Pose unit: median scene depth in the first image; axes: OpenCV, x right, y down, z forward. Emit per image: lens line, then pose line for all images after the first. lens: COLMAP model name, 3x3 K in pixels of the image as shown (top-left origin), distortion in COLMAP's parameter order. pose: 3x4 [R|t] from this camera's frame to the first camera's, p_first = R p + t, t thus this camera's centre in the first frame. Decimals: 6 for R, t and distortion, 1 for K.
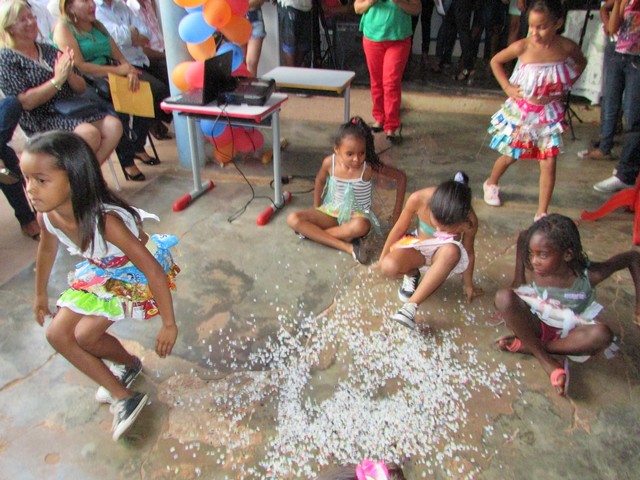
lens RADIAL K [[556.1, 0, 320.0], [0, 556.1, 240.0], [0, 0, 1]] dist [-0.009127, 0.000630]
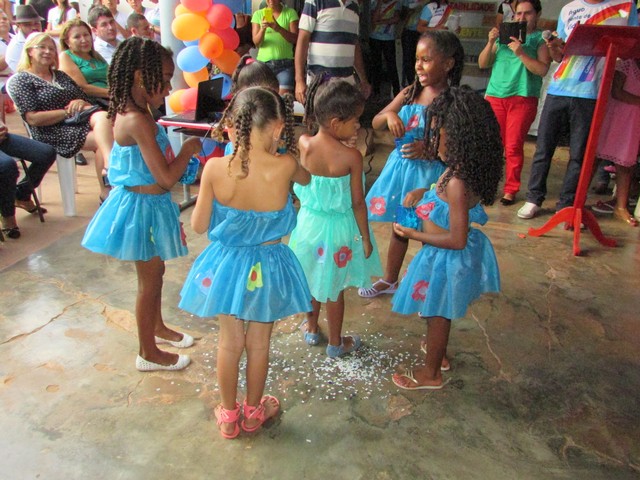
lens RADIAL K [[556.1, 0, 320.0], [0, 556.1, 240.0], [0, 0, 1]] dist [-0.009127, 0.000630]
pose [[0.999436, 0.025894, 0.021385, 0.031542], [-0.023755, 0.995208, -0.094854, 0.114816], [-0.023739, 0.094293, 0.995261, -0.135791]]
